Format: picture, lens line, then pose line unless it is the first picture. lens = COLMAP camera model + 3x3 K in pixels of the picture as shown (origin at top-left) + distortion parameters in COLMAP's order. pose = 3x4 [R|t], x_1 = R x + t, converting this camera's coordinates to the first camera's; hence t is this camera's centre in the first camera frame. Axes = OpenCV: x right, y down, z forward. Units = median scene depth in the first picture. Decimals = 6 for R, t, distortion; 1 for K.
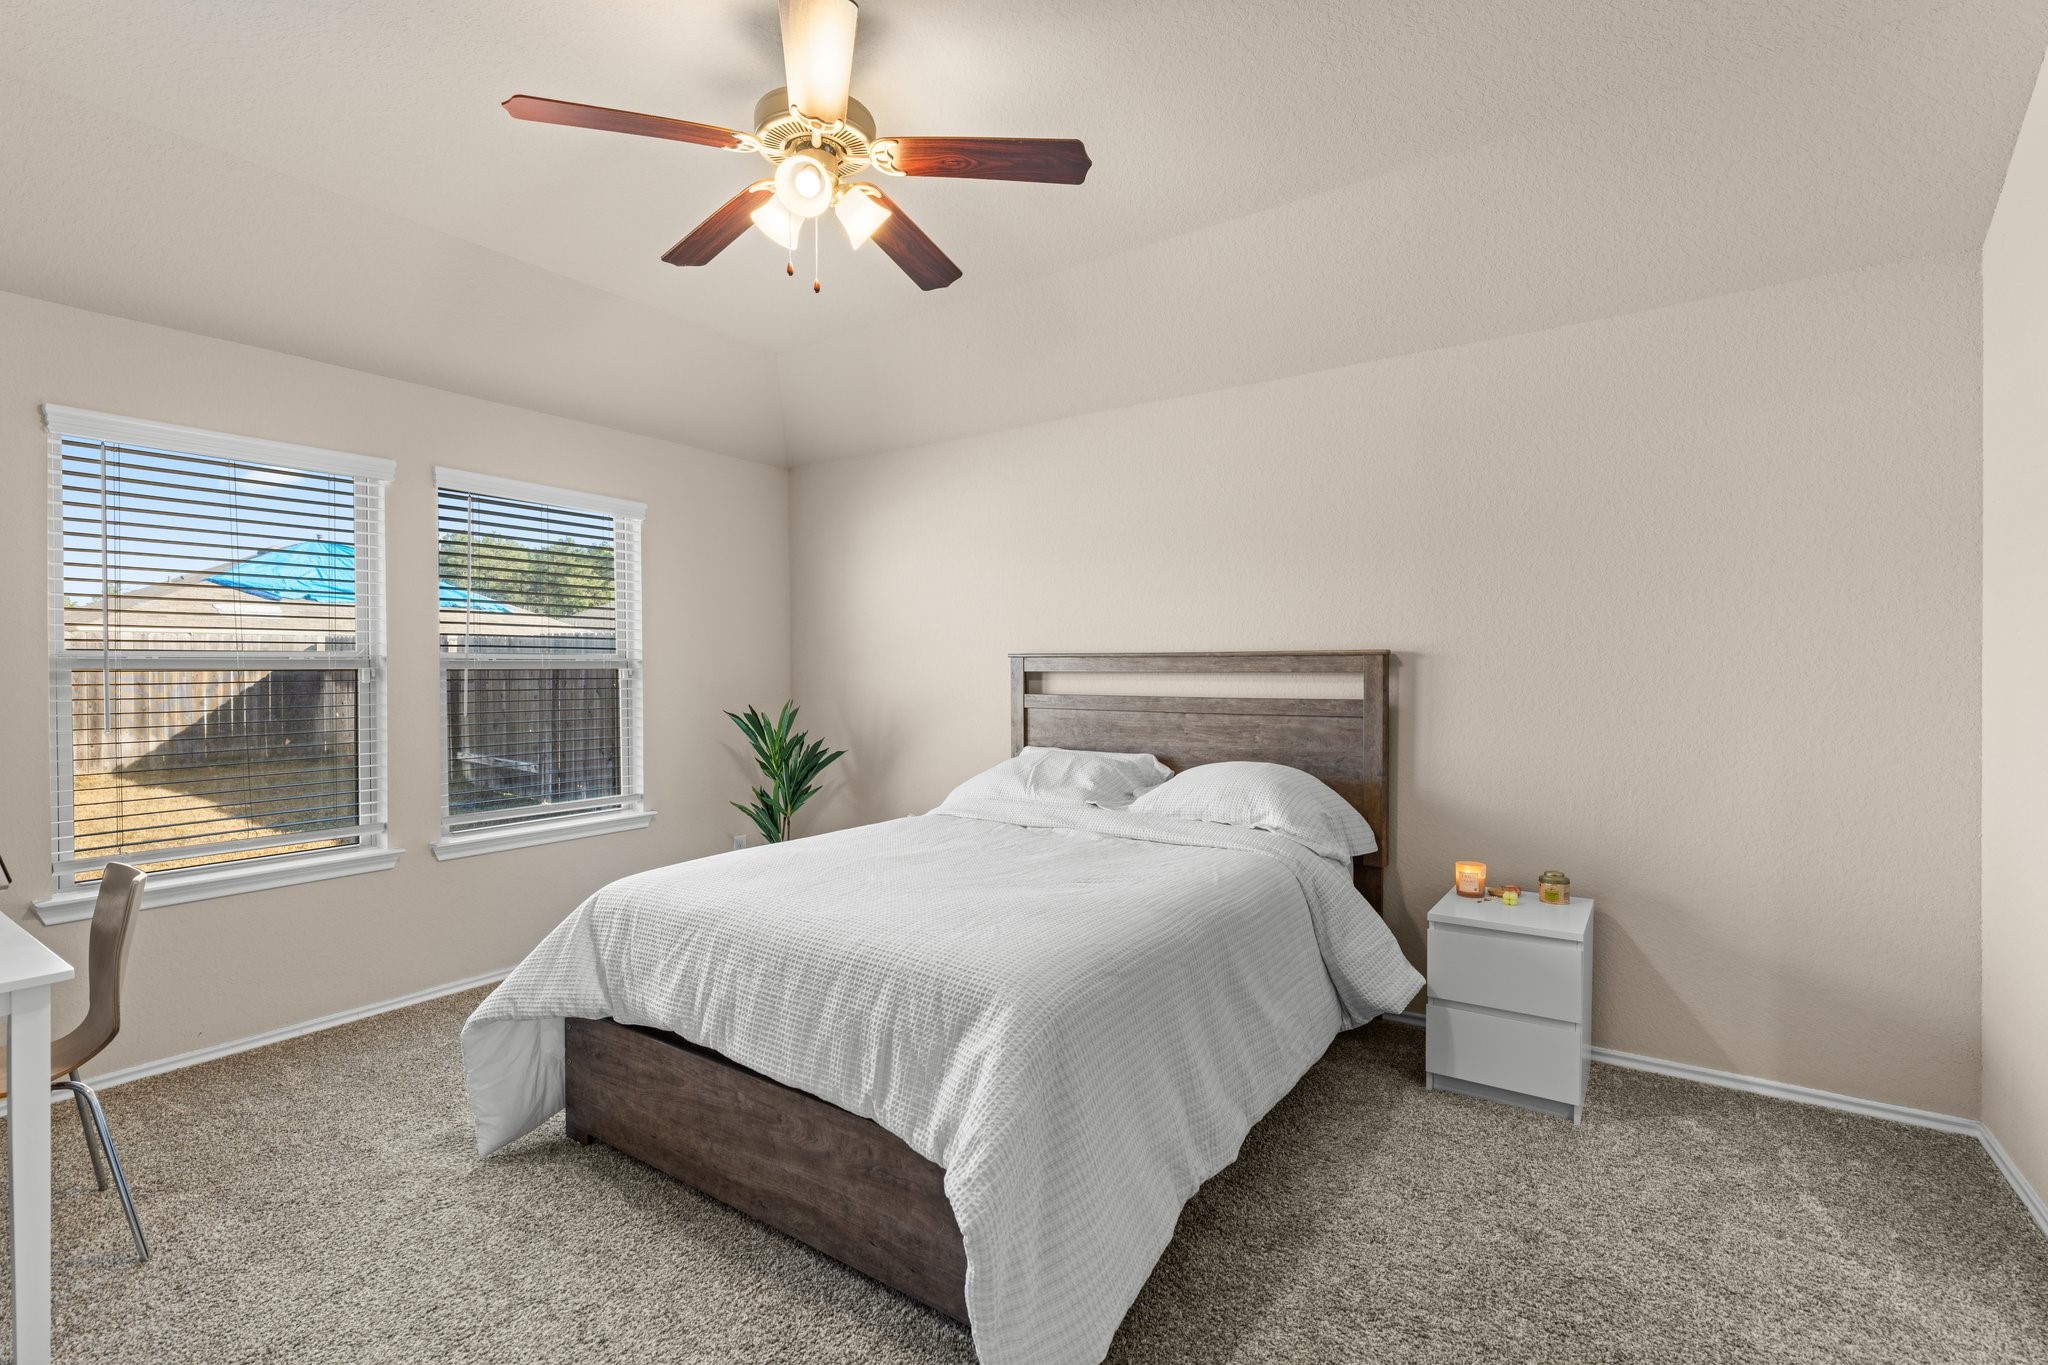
lens RADIAL K [[926.1, 0, 1033.0], [0, 926.1, 675.7], [0, 0, 1]] dist [-0.001414, 0.000045]
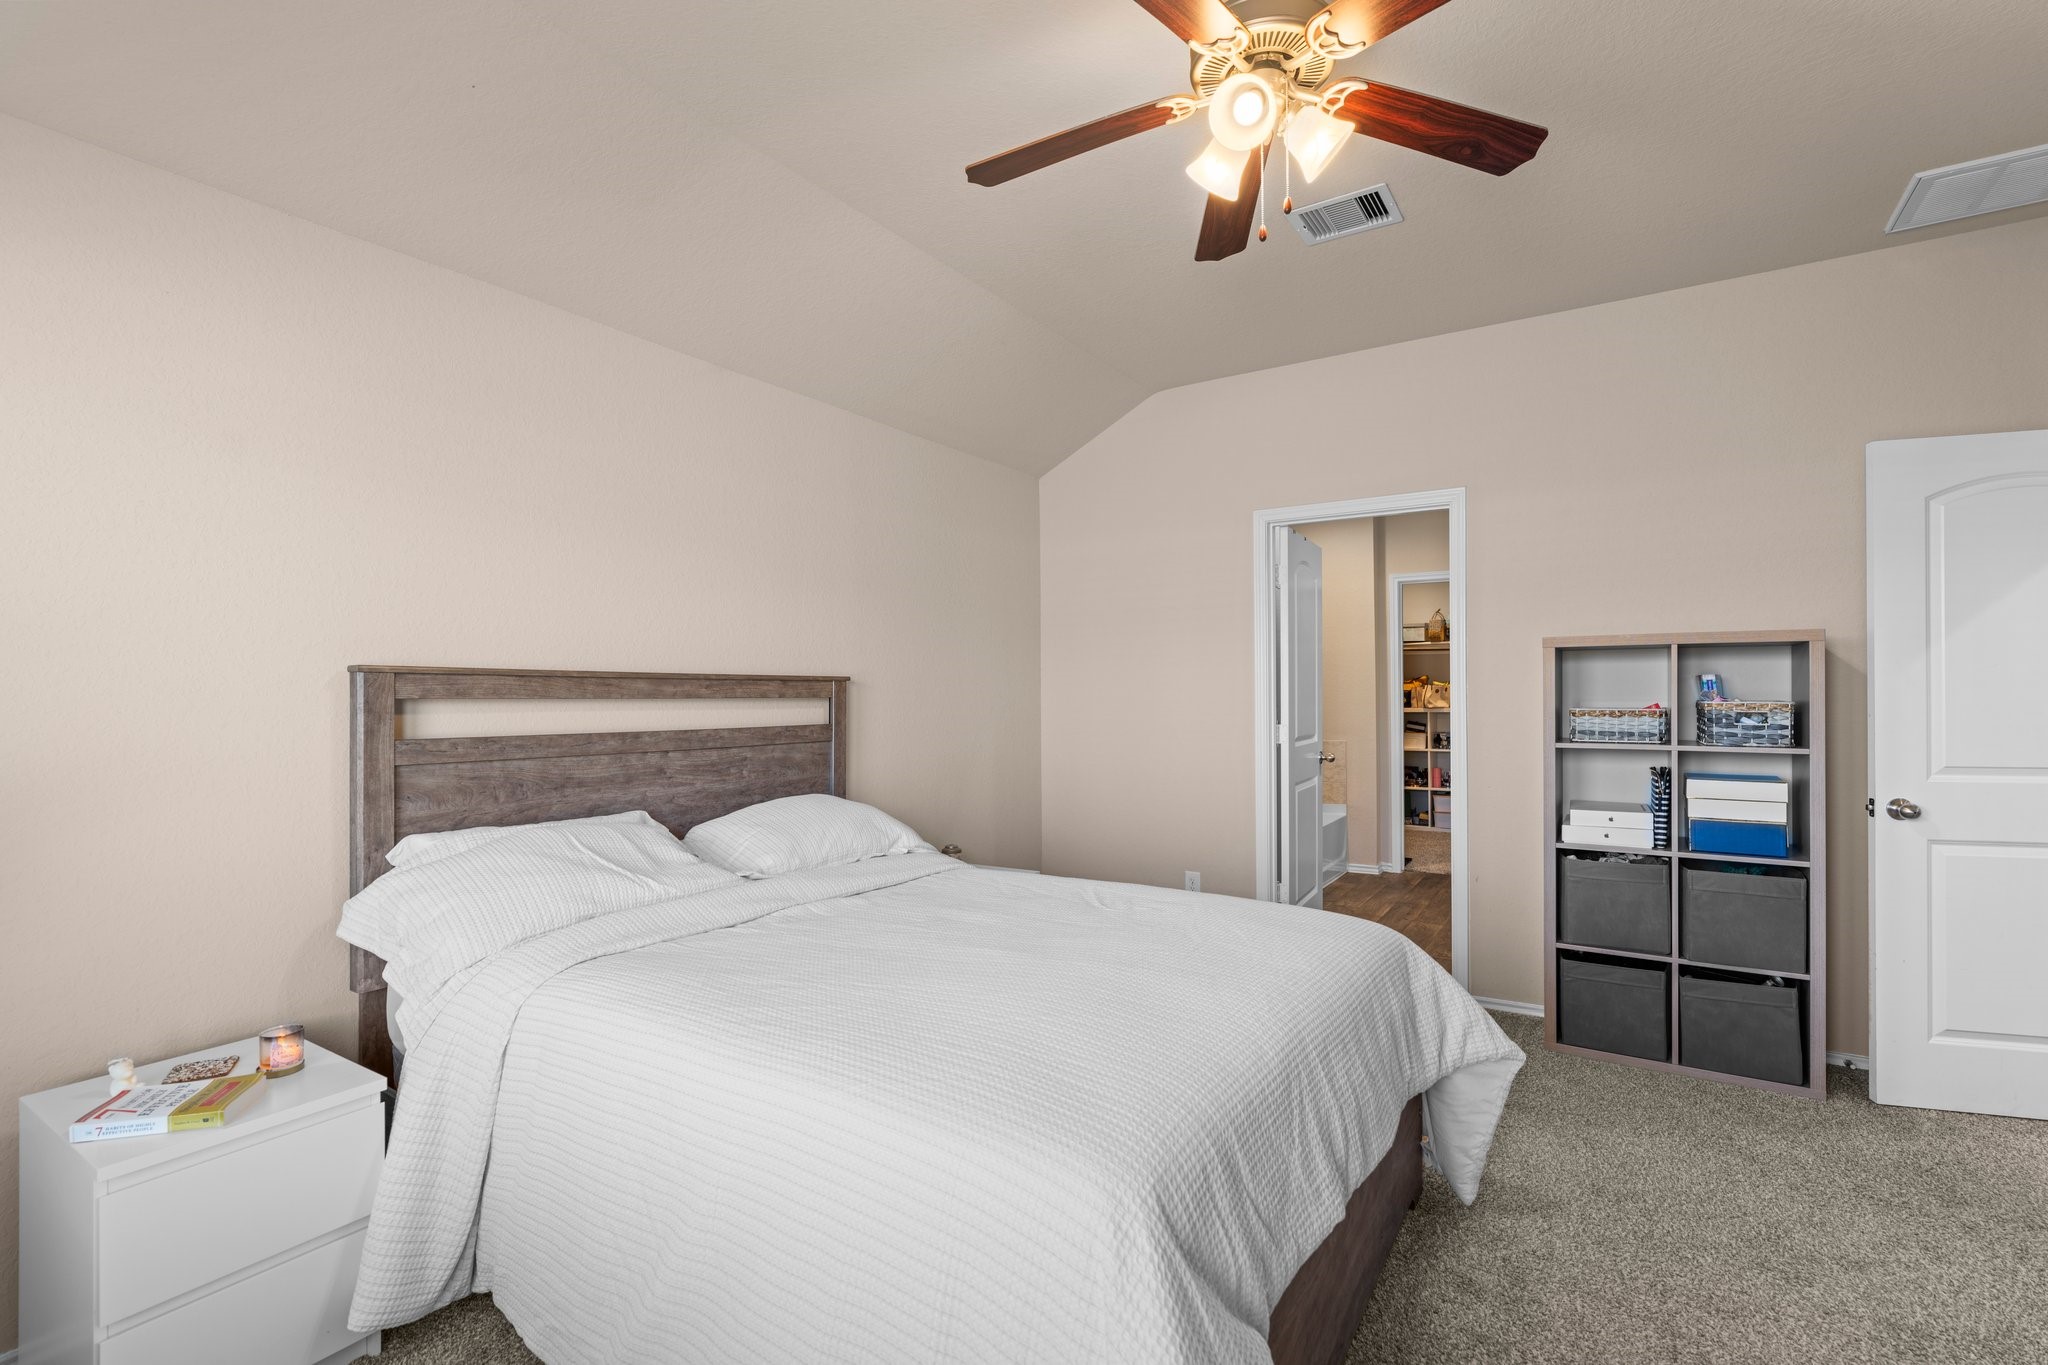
lens RADIAL K [[926.1, 0, 1033.0], [0, 926.1, 675.7], [0, 0, 1]] dist [-0.001414, 0.000045]
pose [[-0.004824, 0.030203, 0.999532, -0.619888], [0.026394, 0.999199, -0.030066, 0.008539], [-0.999640, 0.026237, -0.005617, 0.699997]]
